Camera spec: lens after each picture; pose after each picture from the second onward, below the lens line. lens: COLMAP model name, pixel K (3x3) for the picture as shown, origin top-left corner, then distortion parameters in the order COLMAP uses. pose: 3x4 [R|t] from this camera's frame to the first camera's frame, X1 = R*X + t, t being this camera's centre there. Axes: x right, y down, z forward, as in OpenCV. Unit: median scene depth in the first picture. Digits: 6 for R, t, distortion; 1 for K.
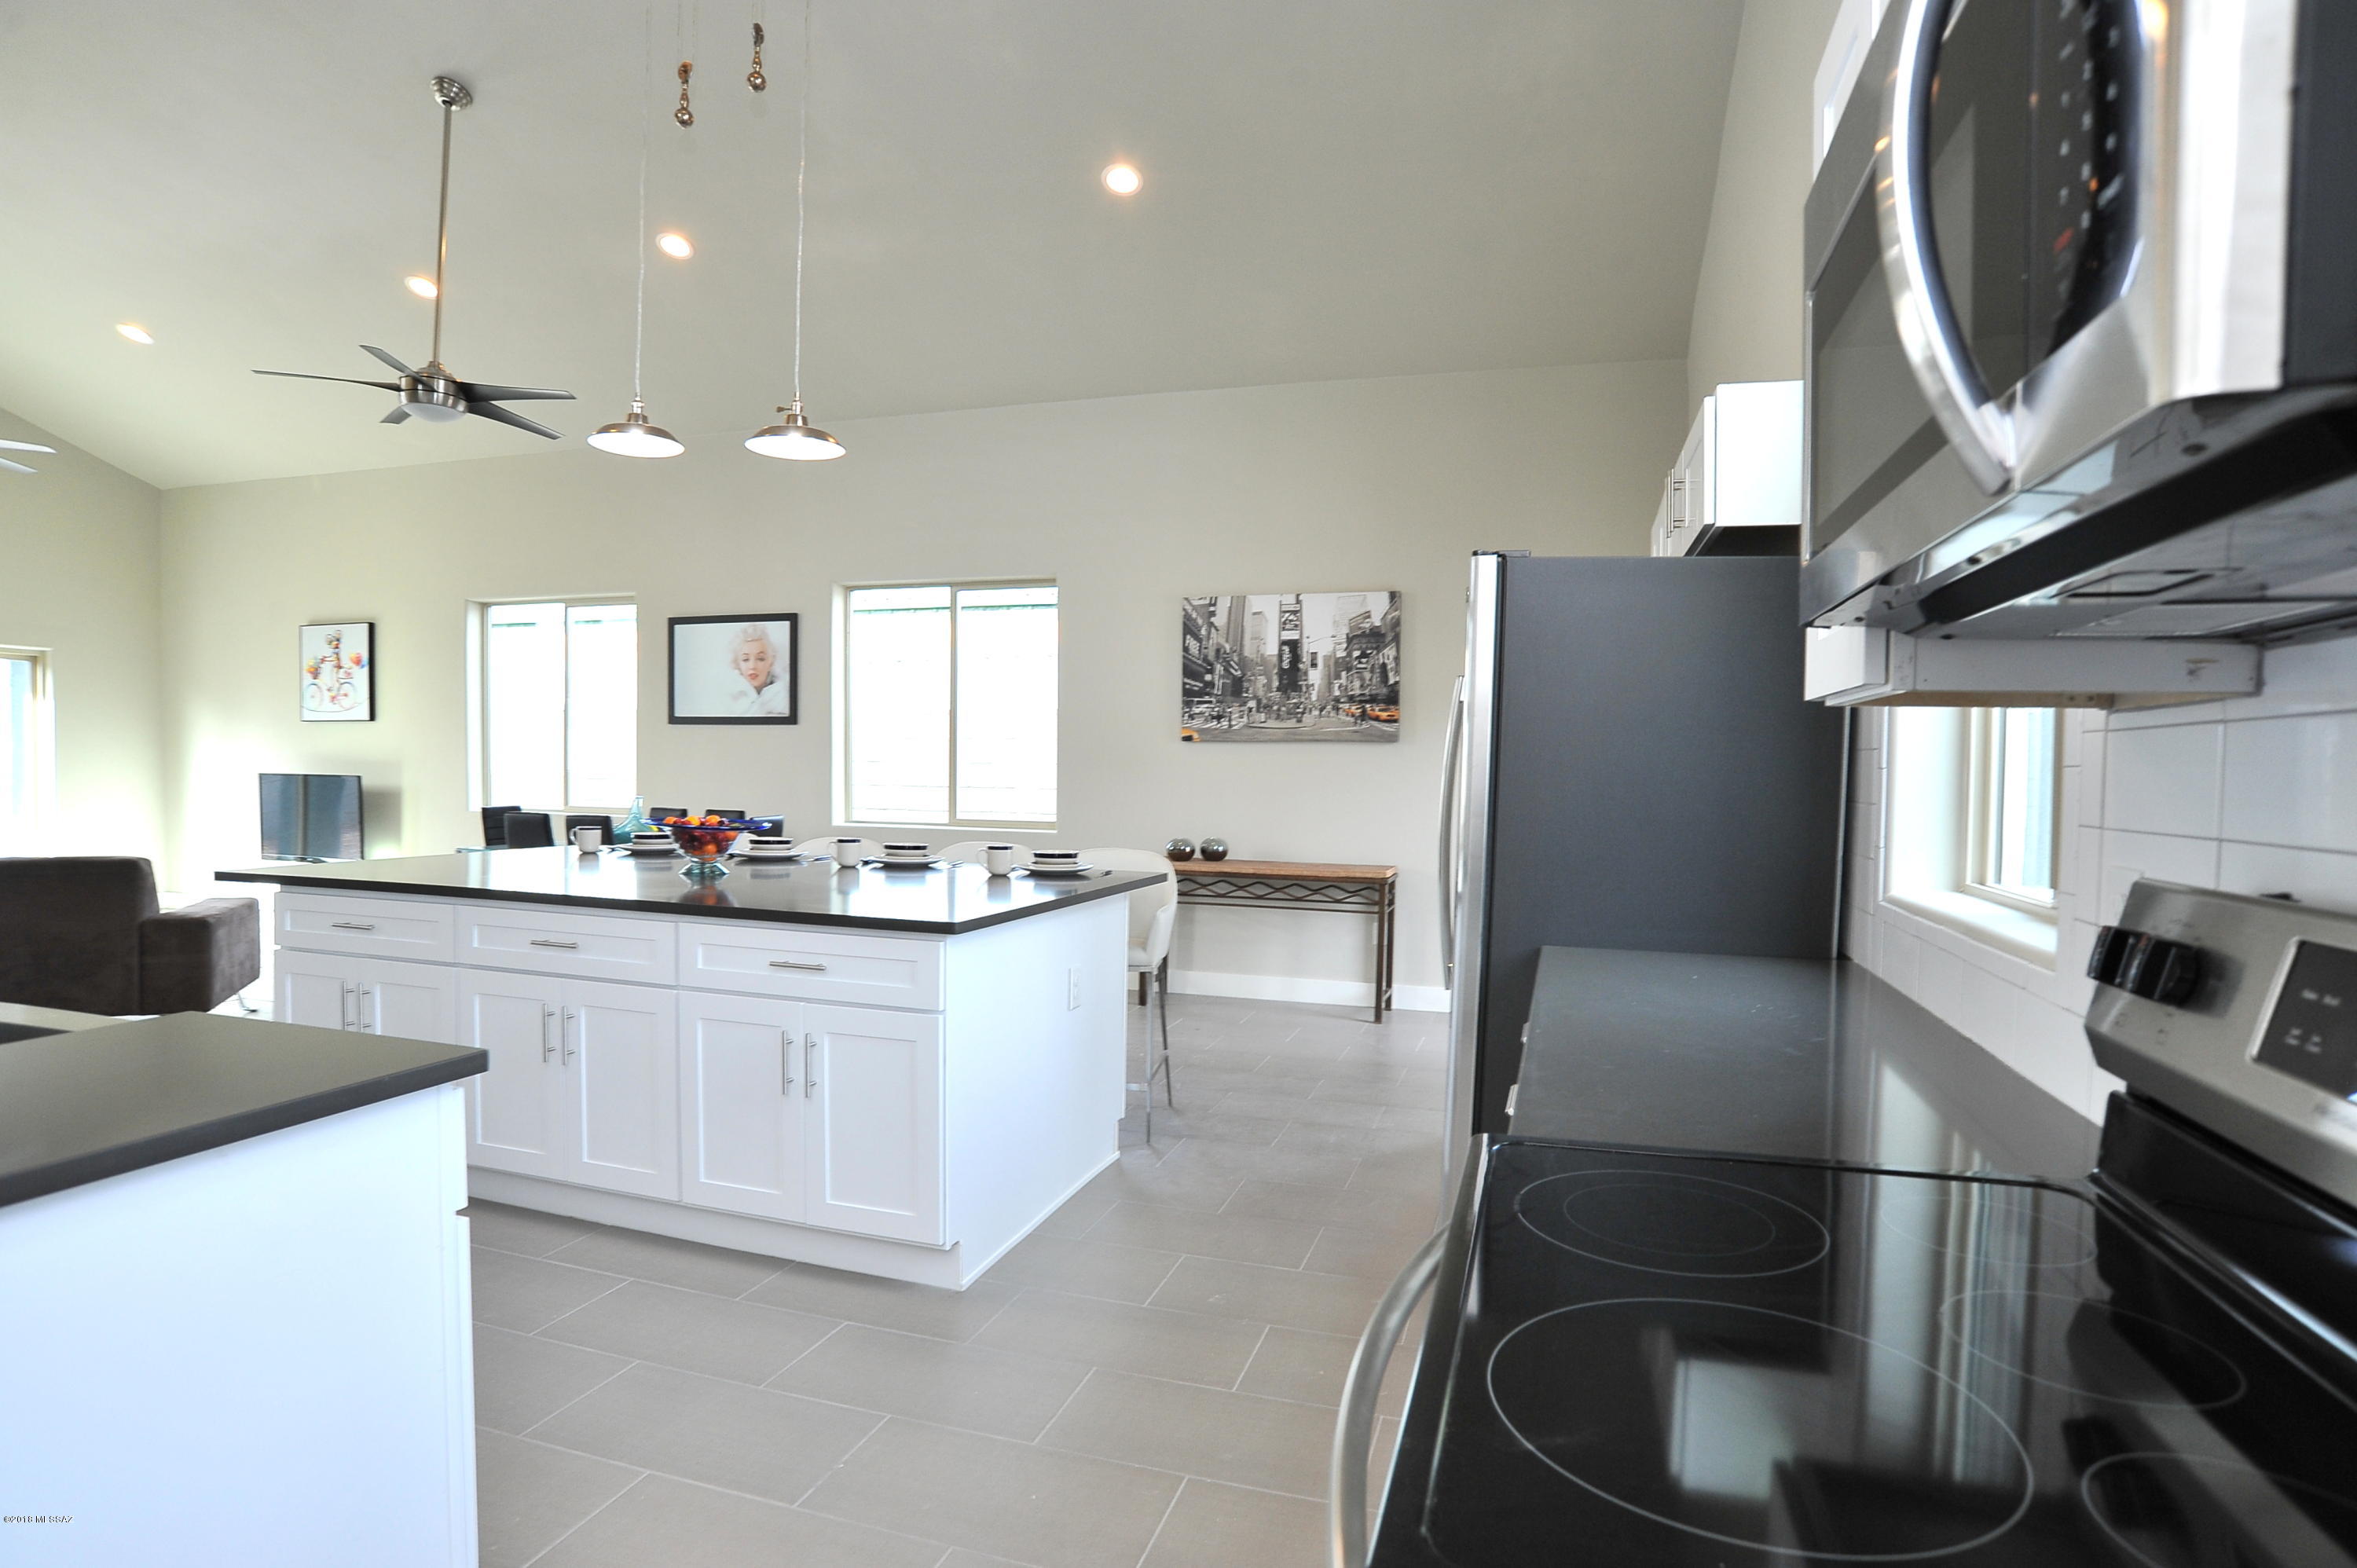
lens RADIAL K [[1233.6, 0, 1175.1], [0, 1233.6, 808.3], [0, 0, 1]] dist [-0.102879, 0.047239]
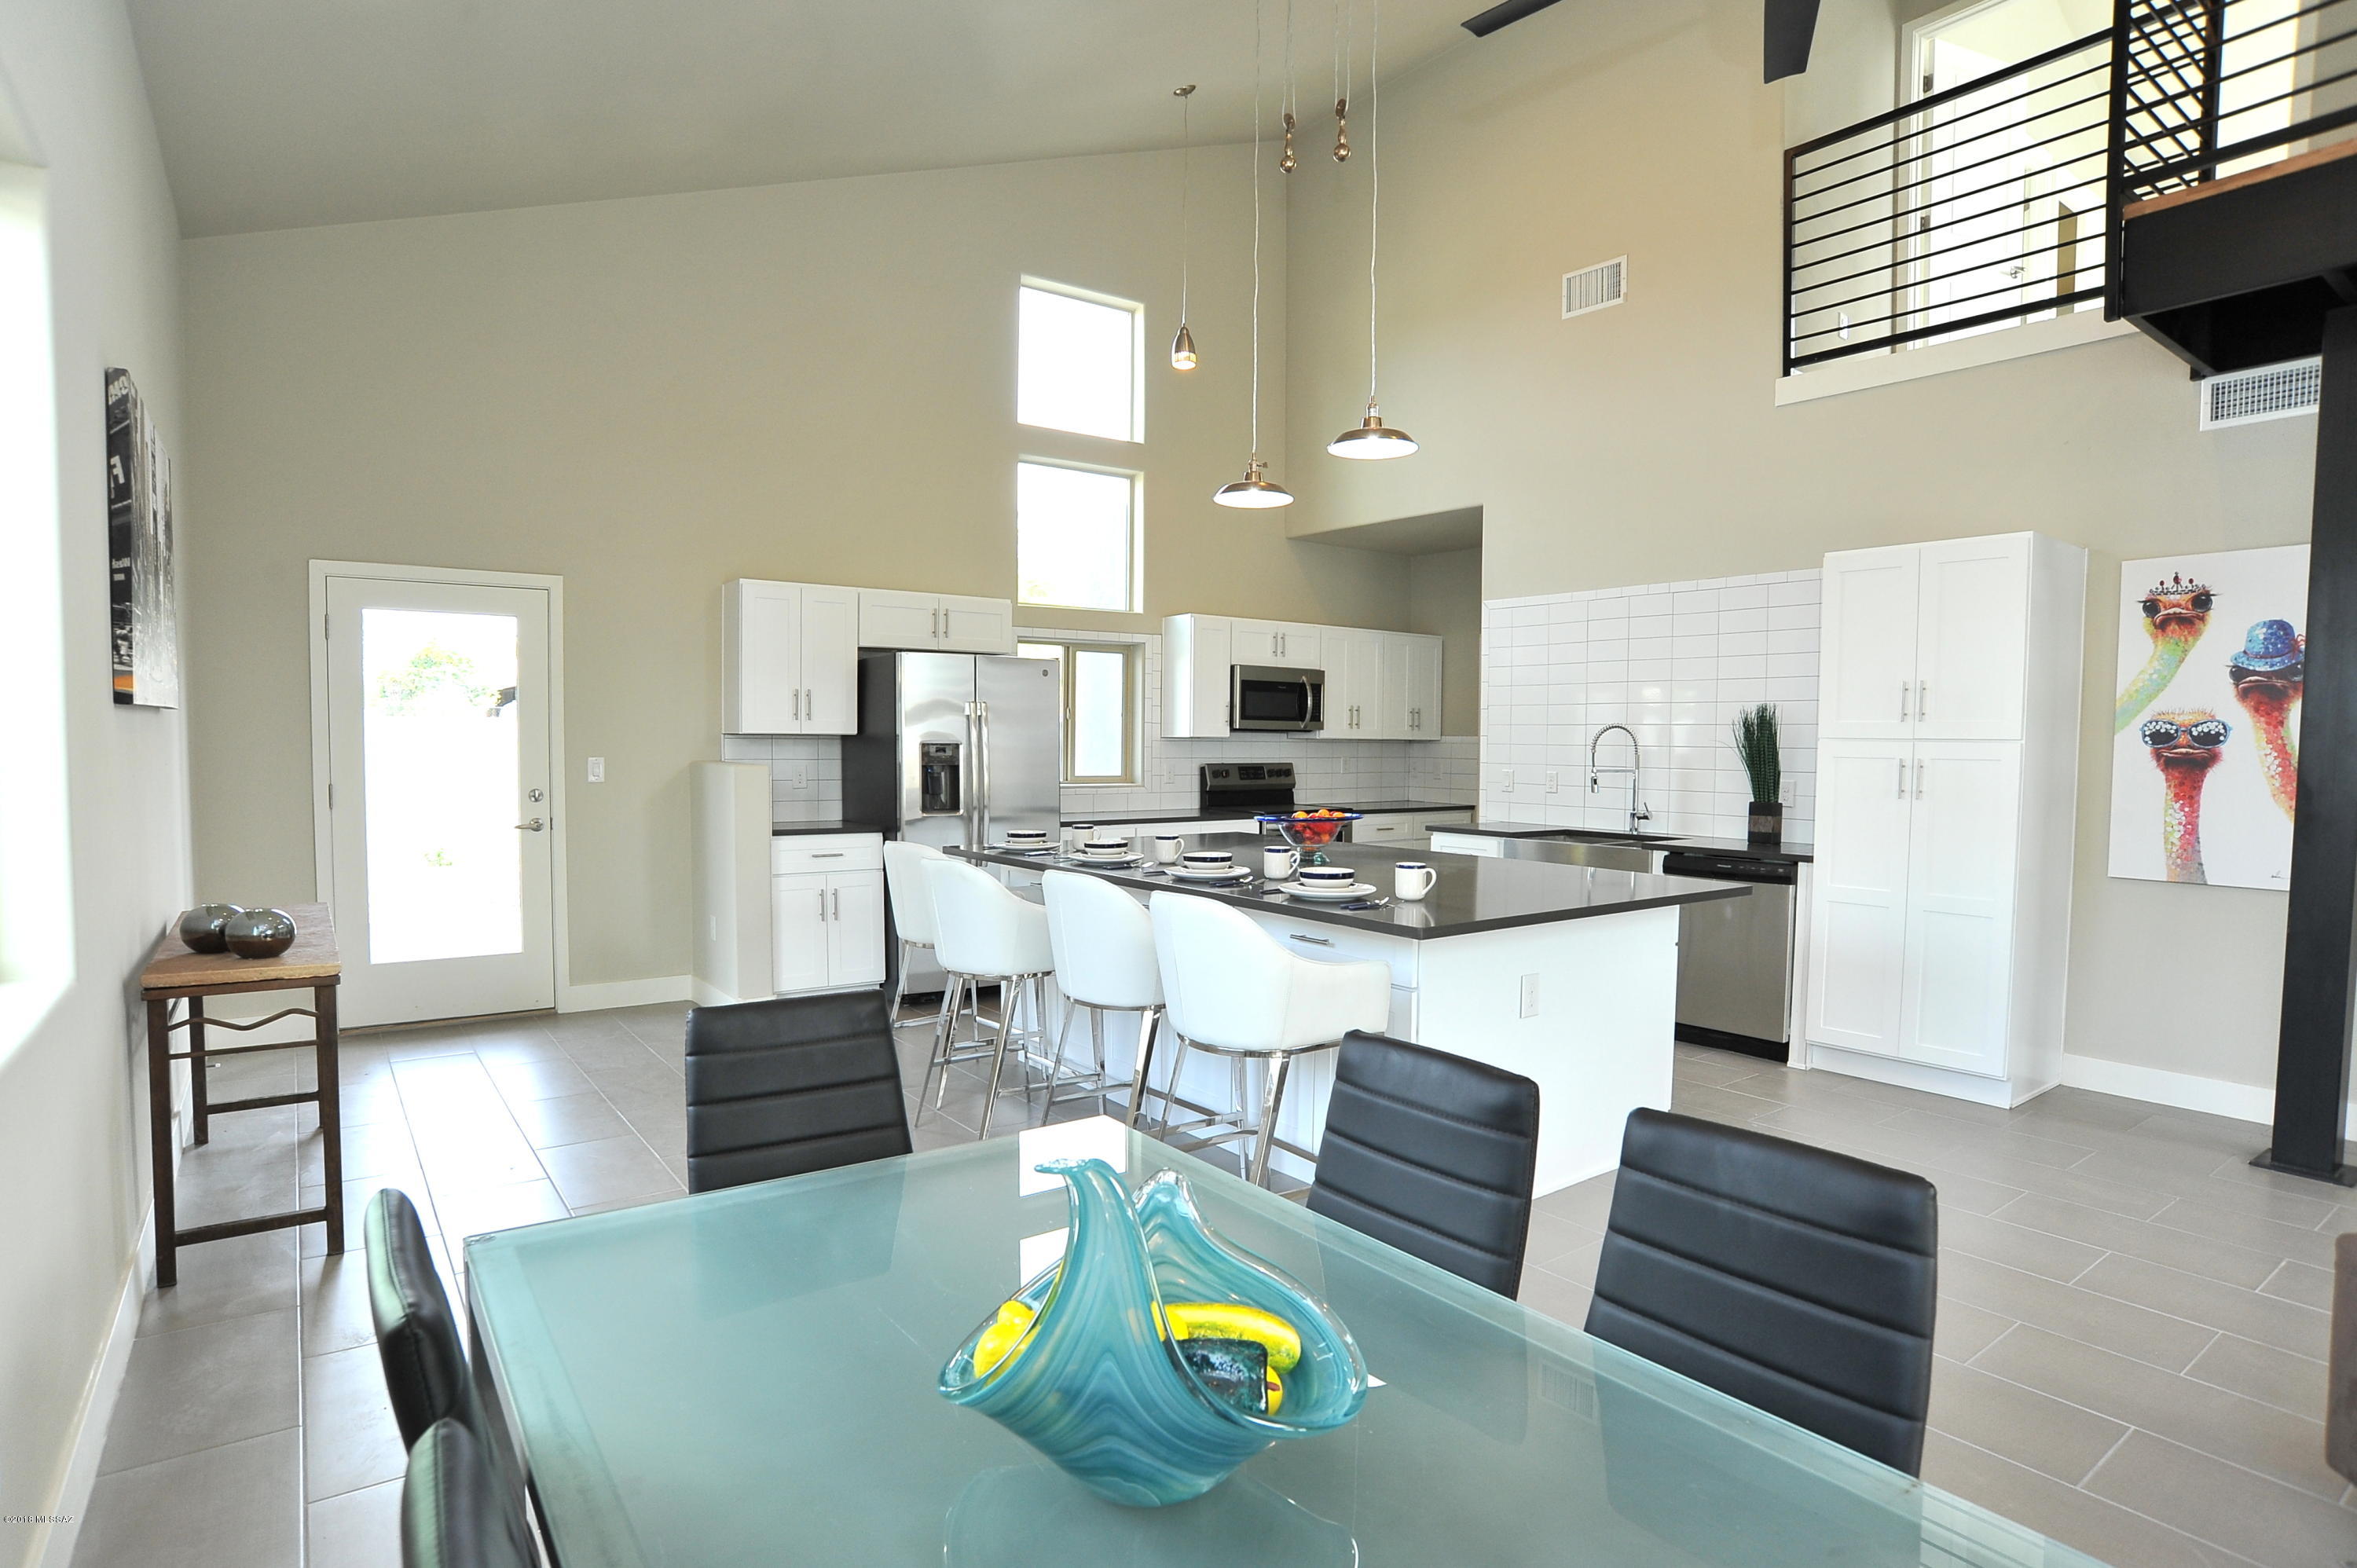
lens RADIAL K [[1233.6, 0, 1175.1], [0, 1233.6, 808.3], [0, 0, 1]] dist [-0.102879, 0.047239]
pose [[-0.807035, -0.055982, 0.587844, -0.536707], [-0.001343, 0.995667, 0.092977, -0.057508], [-0.590502, 0.074246, -0.803614, 1.125525]]
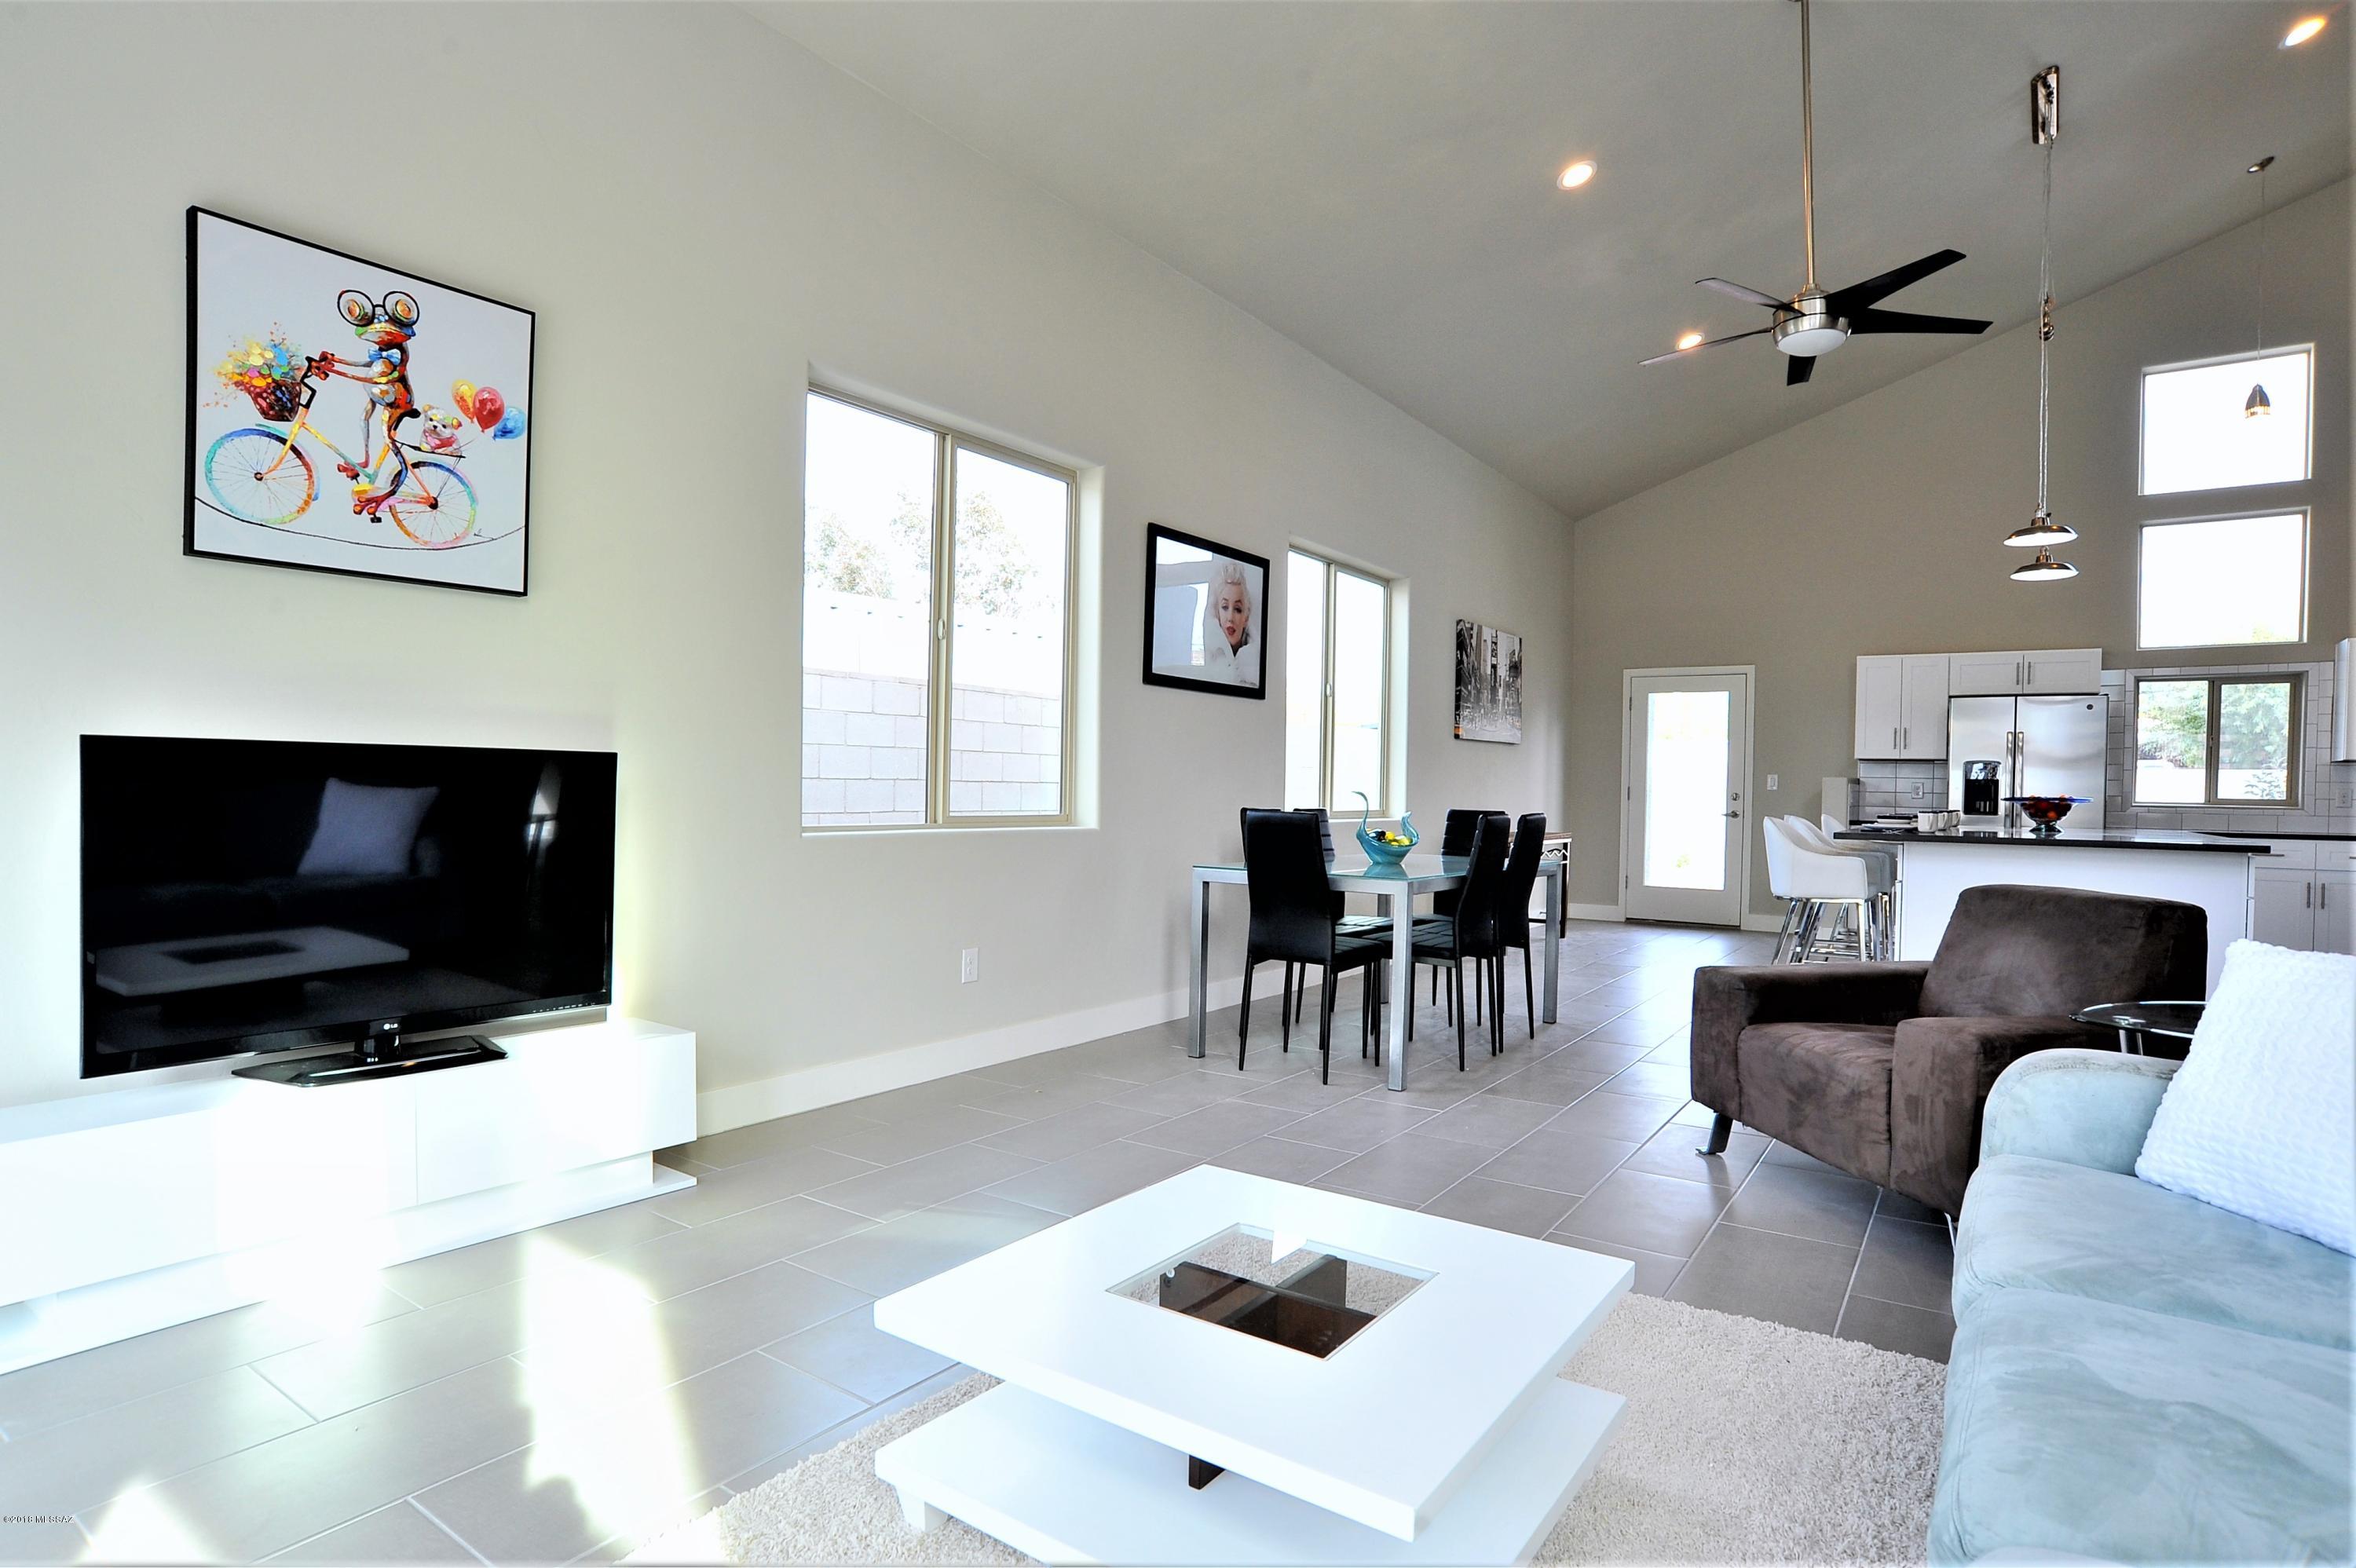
lens RADIAL K [[1233.0, 0, 1174.6], [0, 1233.0, 808.3], [0, 0, 1]] dist [-0.102879, 0.047239]
pose [[0.300251, -0.028405, 0.953437, -1.225086], [0.019687, 0.999528, 0.023578, -0.020147], [-0.953657, 0.011691, 0.300669, 0.913398]]
